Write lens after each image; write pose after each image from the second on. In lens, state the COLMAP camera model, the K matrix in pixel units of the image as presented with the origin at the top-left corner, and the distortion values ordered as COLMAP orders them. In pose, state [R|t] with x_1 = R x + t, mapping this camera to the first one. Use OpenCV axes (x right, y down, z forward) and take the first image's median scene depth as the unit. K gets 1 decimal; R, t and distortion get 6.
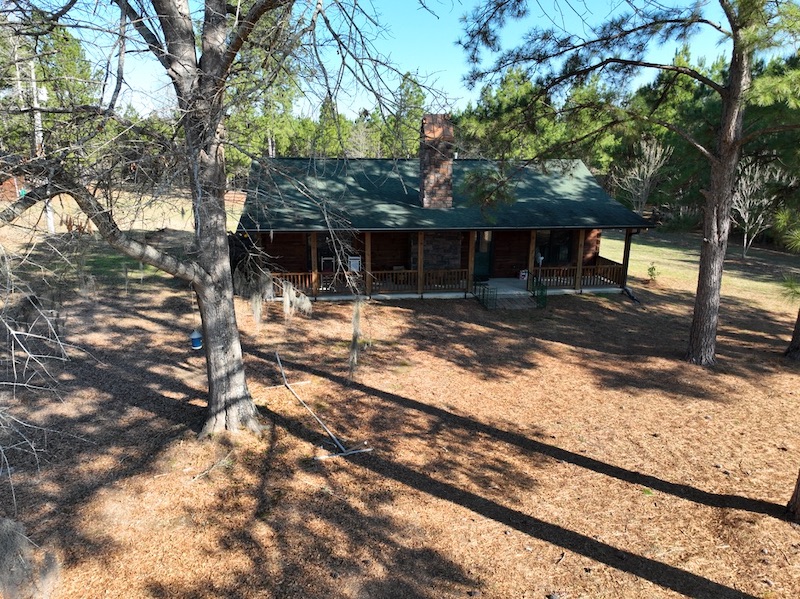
lens RADIAL K [[565.5, 0, 400.2], [0, 565.5, 297.7], [0, 0, 1]] dist [0.003252, 0.020941]
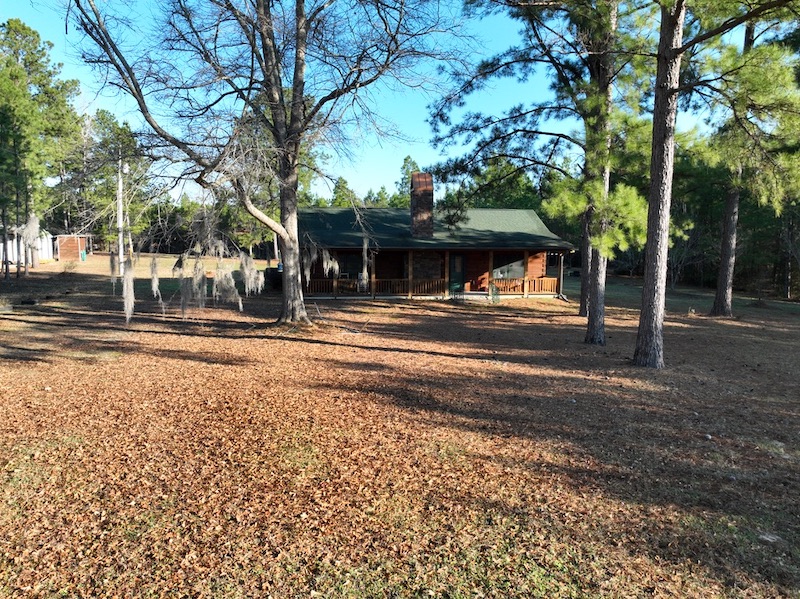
lens RADIAL K [[565.5, 0, 401.1], [0, 565.5, 300.2], [0, 0, 1]] dist [0.003252, 0.020941]
pose [[0.999946, -0.005604, -0.008761, 0.040557], [0.004338, 0.990364, -0.138424, 0.315493], [0.009453, 0.138379, 0.990334, -0.601908]]
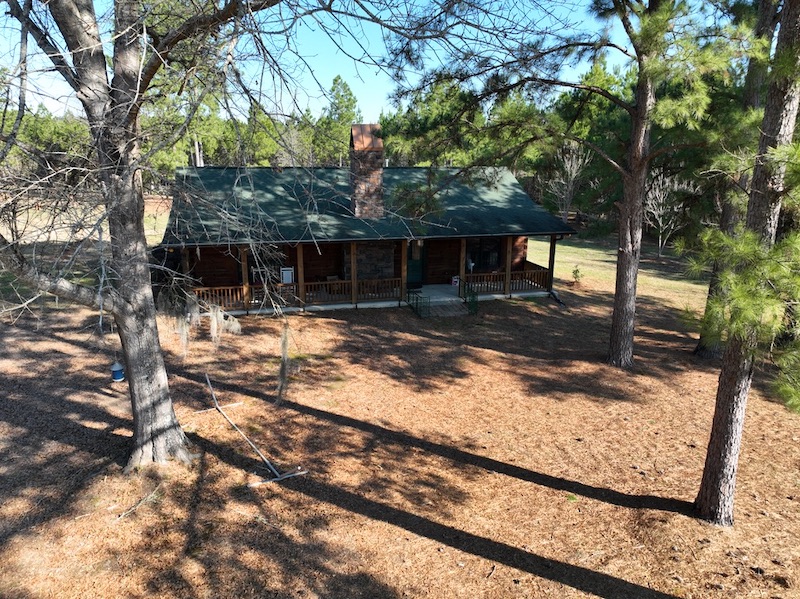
lens RADIAL K [[565.5, 0, 399.0], [0, 565.5, 297.8], [0, 0, 1]] dist [0.003252, 0.020941]
pose [[0.993775, -0.030057, 0.107277, 0.011692], [0.029817, 0.999548, 0.003845, -0.030603], [-0.107344, -0.000622, 0.994222, -0.007339]]
